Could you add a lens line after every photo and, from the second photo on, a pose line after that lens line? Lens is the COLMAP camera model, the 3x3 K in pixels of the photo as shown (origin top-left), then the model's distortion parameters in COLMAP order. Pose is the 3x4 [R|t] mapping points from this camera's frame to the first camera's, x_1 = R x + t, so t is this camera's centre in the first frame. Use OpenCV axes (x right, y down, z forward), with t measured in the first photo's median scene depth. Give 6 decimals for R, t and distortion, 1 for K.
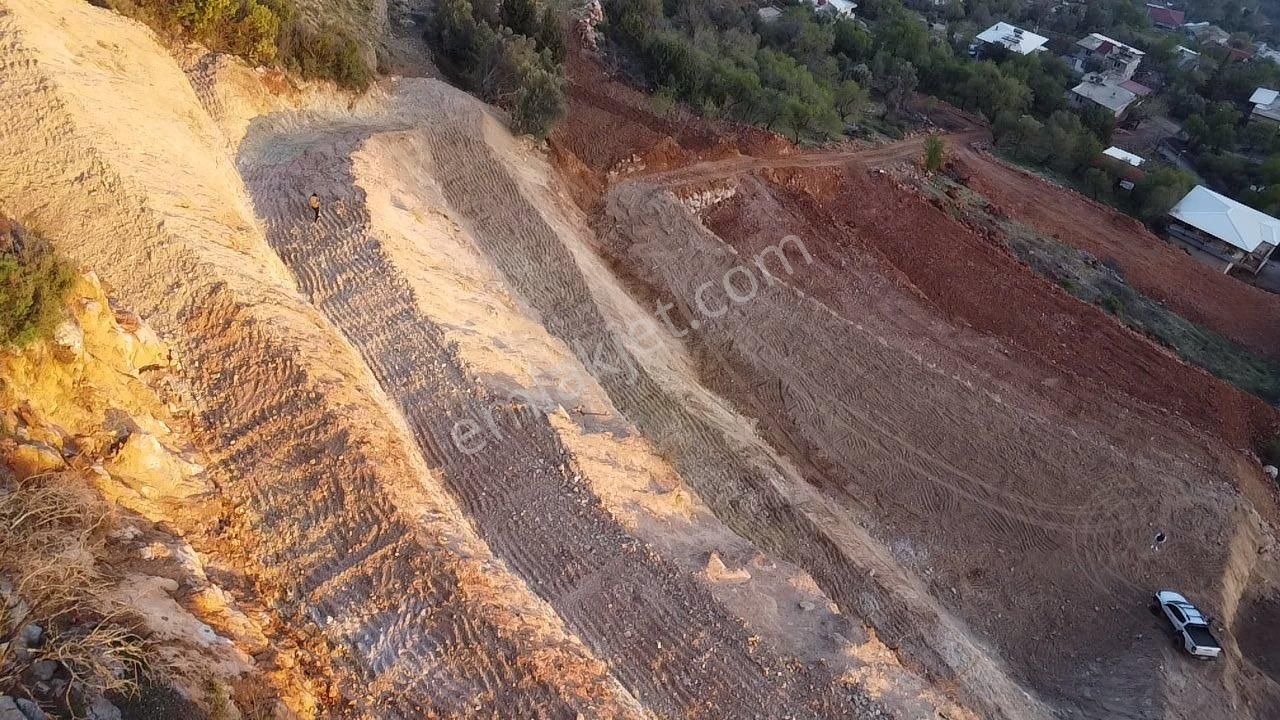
lens RADIAL K [[925.9, 0, 641.6], [0, 925.9, 358.4], [0, 0, 1]] dist [-0.028820, -0.003503]
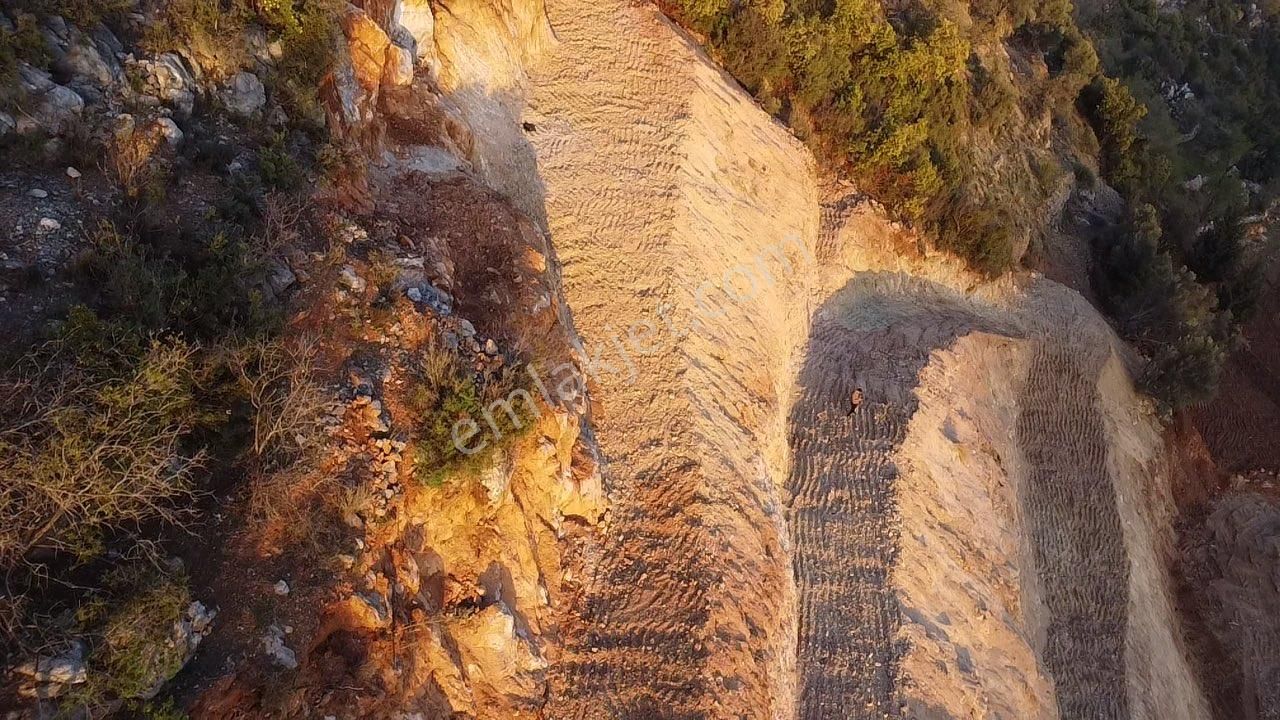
lens RADIAL K [[925.9, 0, 657.4], [0, 925.9, 349.9], [0, 0, 1]] dist [-0.028820, -0.003503]
pose [[0.727157, 0.418431, -0.544204, -0.030828], [-0.485999, 0.873673, 0.022370, -0.150306], [0.484816, 0.248216, 0.838655, 0.161677]]
